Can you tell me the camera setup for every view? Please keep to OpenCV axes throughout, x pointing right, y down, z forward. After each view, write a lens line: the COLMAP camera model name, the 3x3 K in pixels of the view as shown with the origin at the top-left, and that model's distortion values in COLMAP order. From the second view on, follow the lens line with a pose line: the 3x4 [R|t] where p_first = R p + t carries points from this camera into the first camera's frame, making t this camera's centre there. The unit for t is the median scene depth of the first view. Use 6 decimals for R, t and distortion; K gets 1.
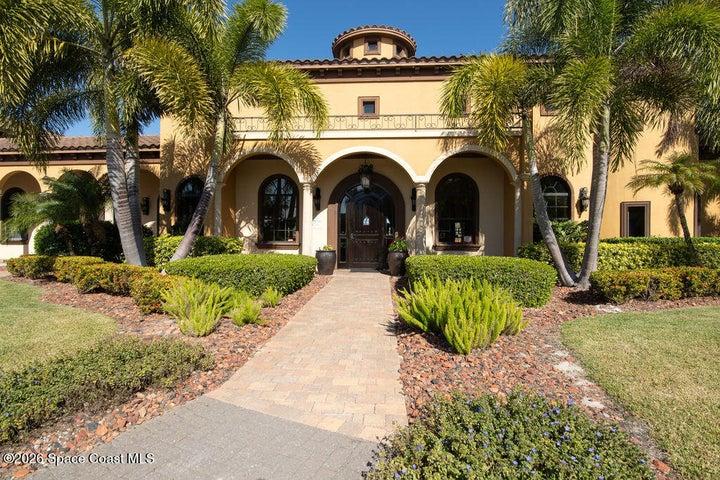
lens RADIAL K [[349.7, 0, 361.8], [0, 349.7, 240.4], [0, 0, 1]] dist [-0.005825, -0.003946]
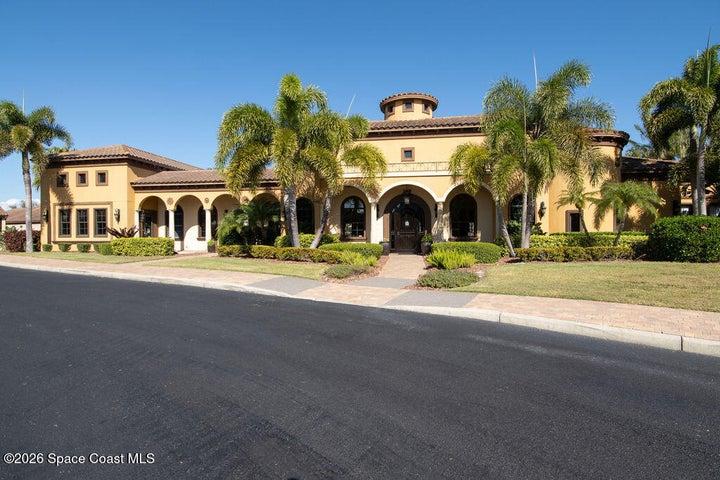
lens RADIAL K [[349.7, 0, 356.8], [0, 349.7, 239.2], [0, 0, 1]] dist [-0.005825, -0.003946]
pose [[0.995707, -0.009641, -0.092055, -0.076215], [0.010351, 0.999920, 0.007246, 0.002328], [0.091978, -0.008168, 0.995728, -0.699275]]
